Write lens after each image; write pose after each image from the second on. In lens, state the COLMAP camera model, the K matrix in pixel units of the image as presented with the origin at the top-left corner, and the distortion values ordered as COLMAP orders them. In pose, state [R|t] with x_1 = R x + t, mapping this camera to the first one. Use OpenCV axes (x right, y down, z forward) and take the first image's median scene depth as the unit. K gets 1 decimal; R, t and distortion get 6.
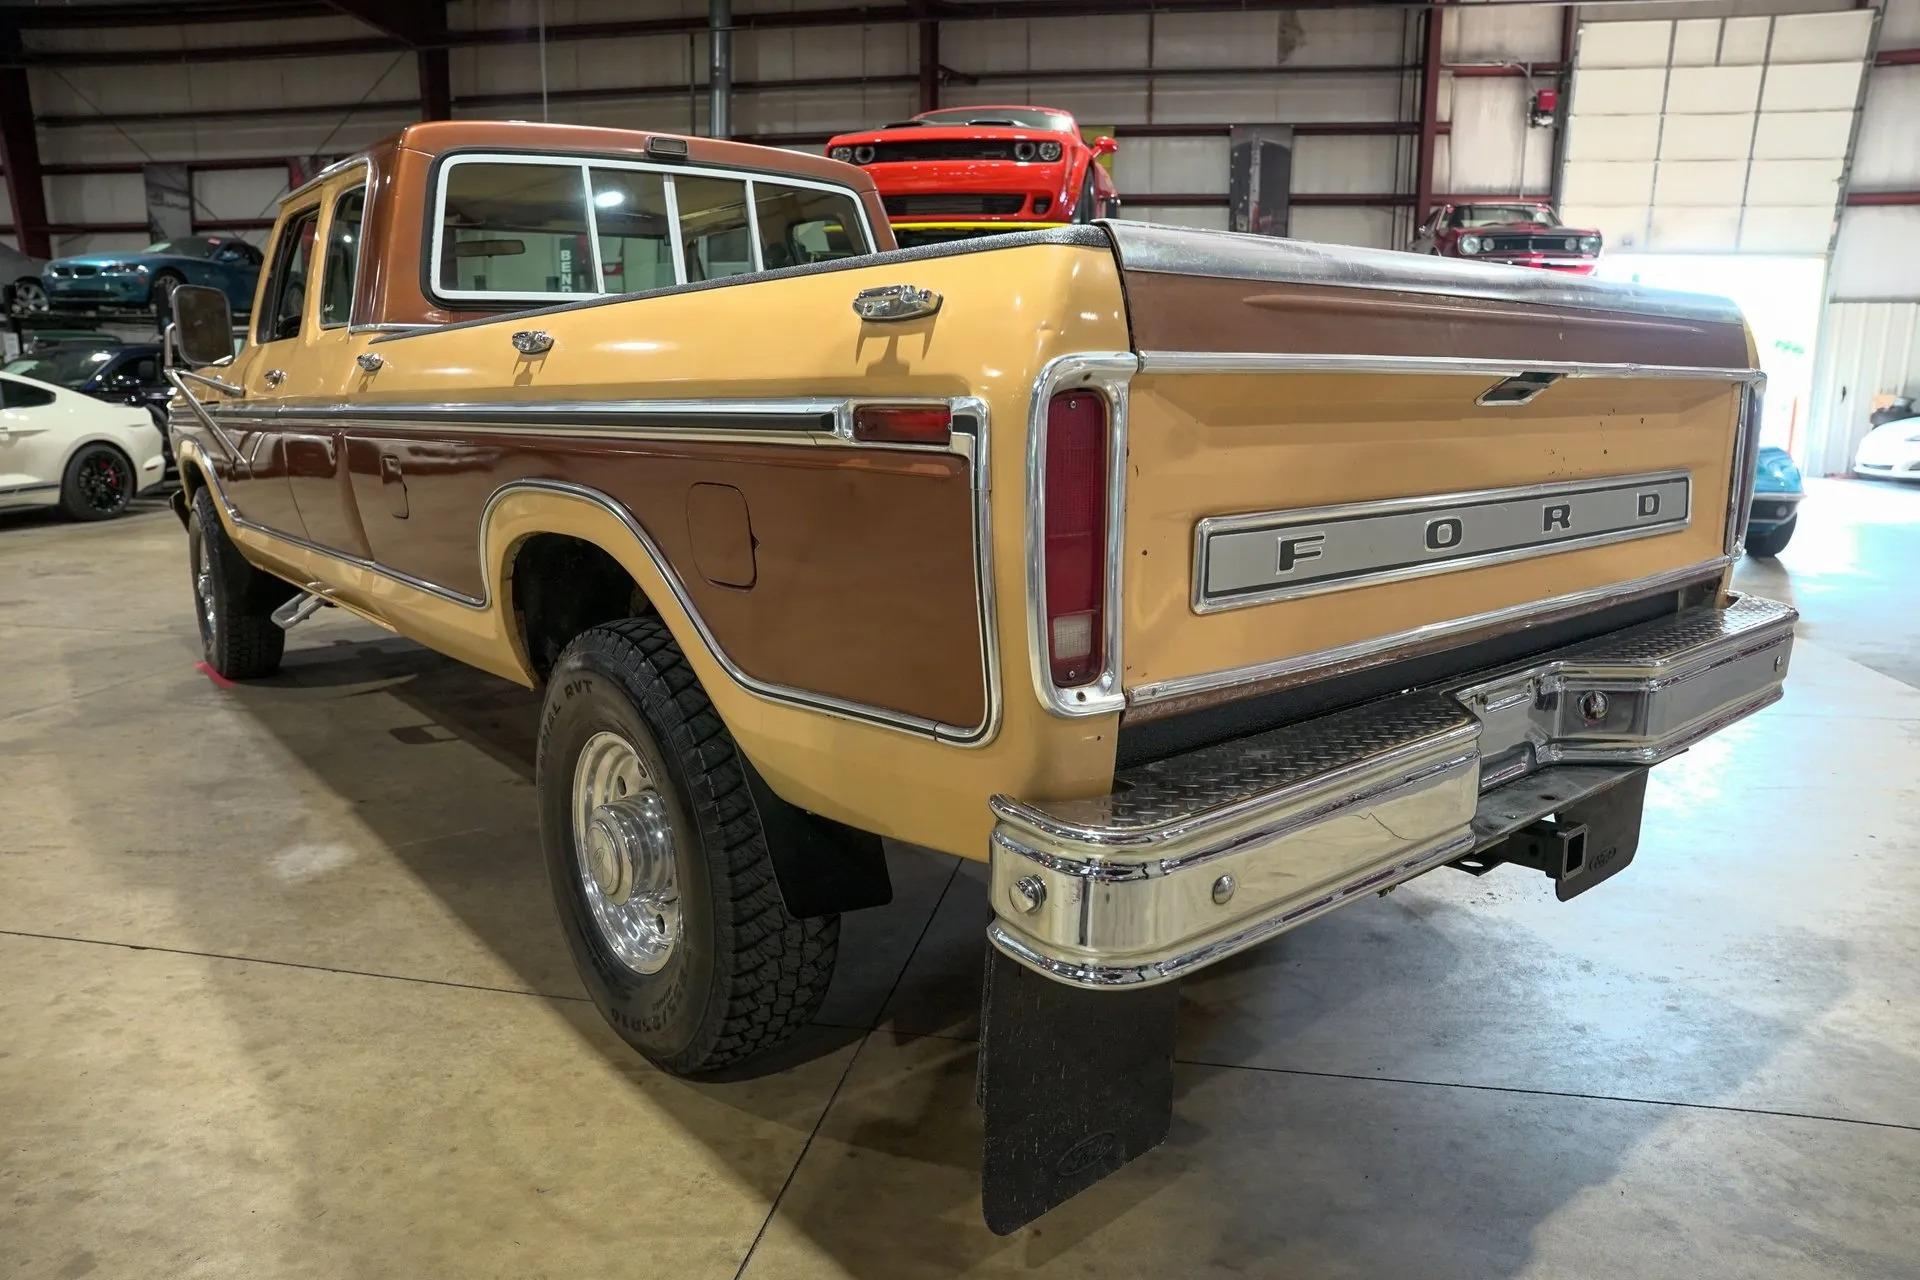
lens RADIAL K [[1311.7, 0, 964.4], [0, 1311.7, 639.2], [0, 0, 1]] dist [-0.142510, 0.111388]
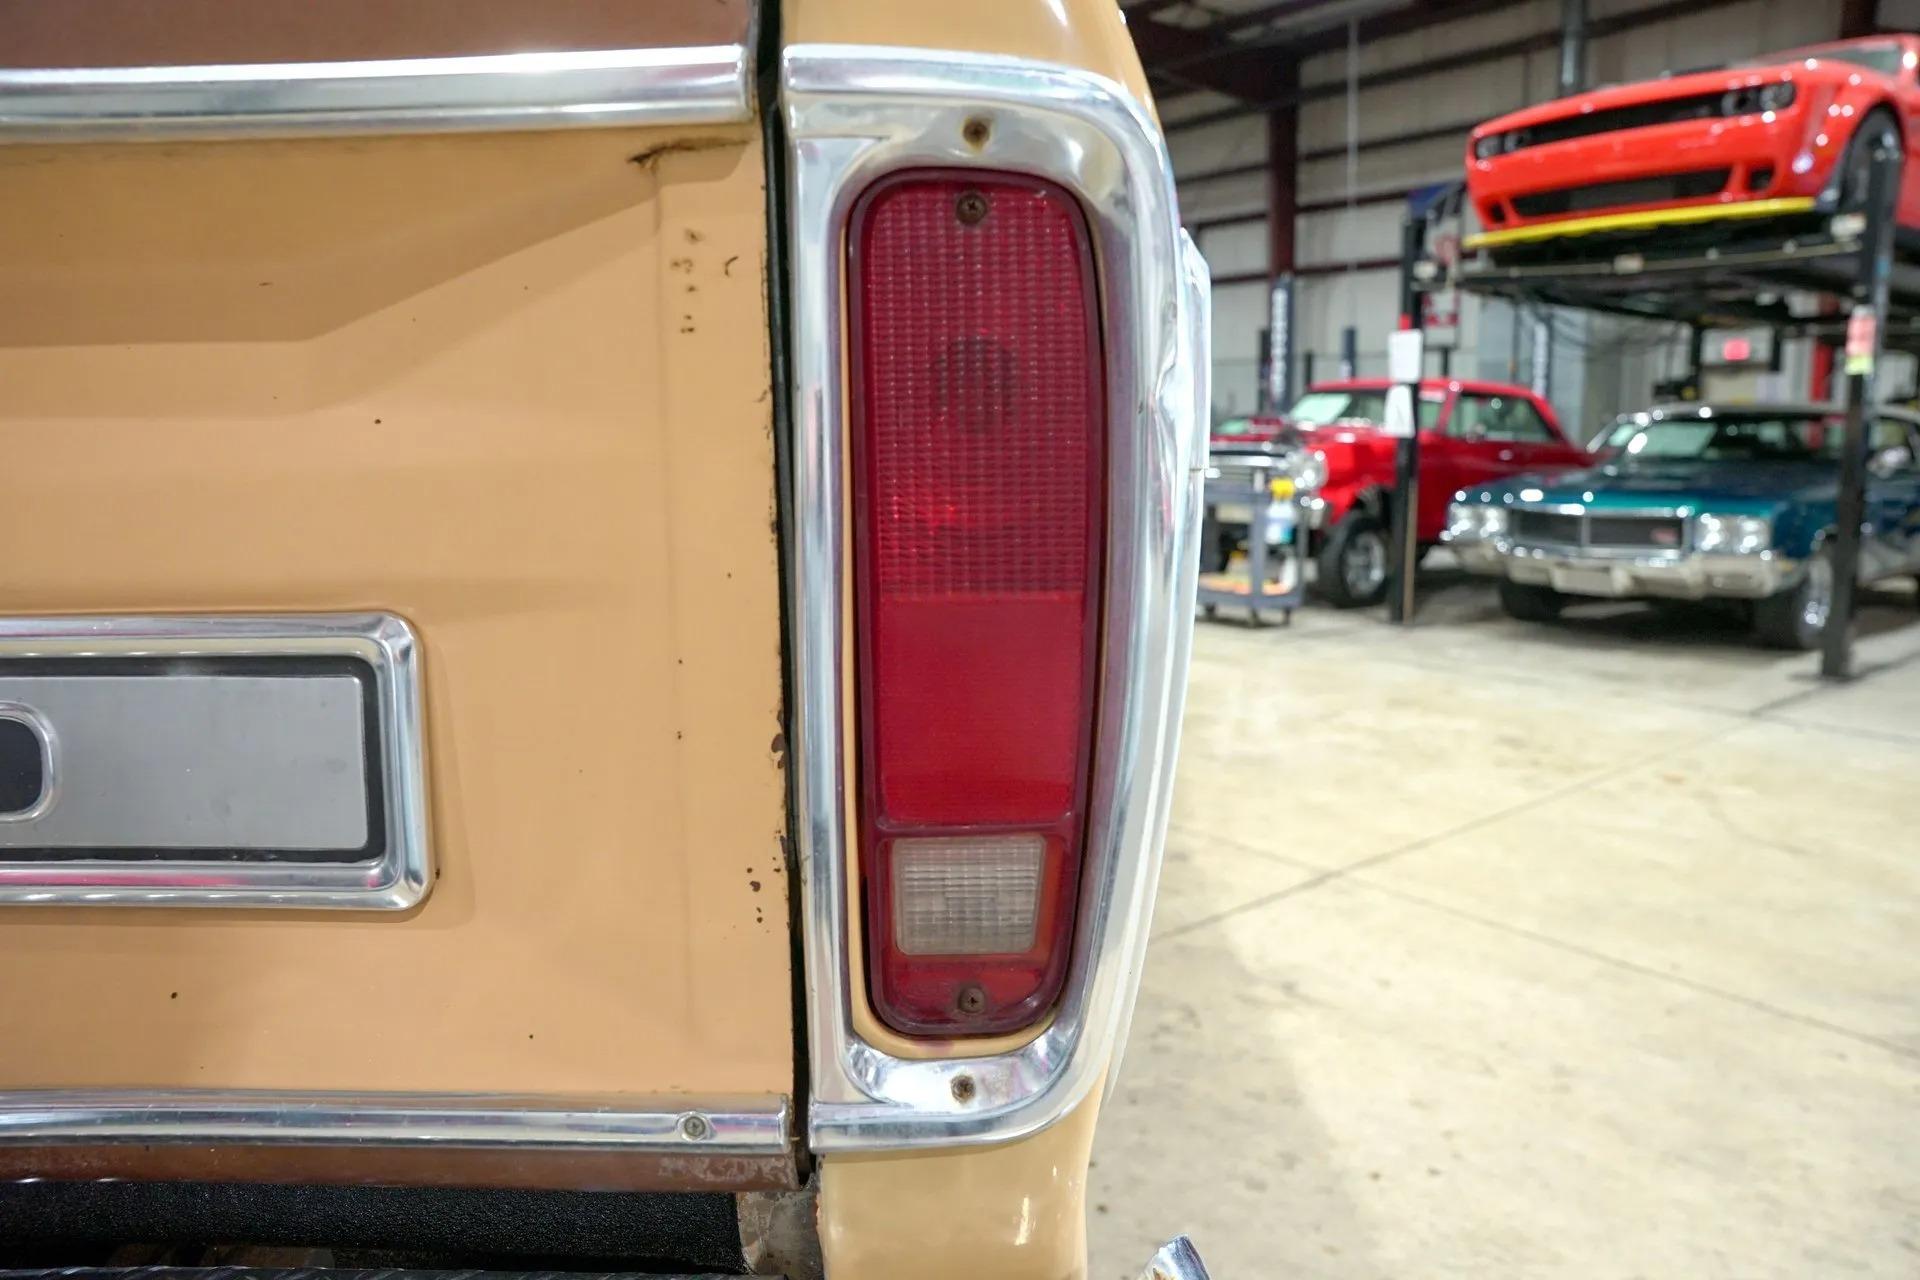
lens RADIAL K [[1311.7, 0, 964.4], [0, 1311.7, 639.2], [0, 0, 1]] dist [-0.142510, 0.111388]
pose [[0.753583, 0.090375, -0.651110, 0.685777], [-0.121620, 0.992572, -0.002990, -0.125463], [0.646004, 0.081441, 0.758977, 0.803852]]
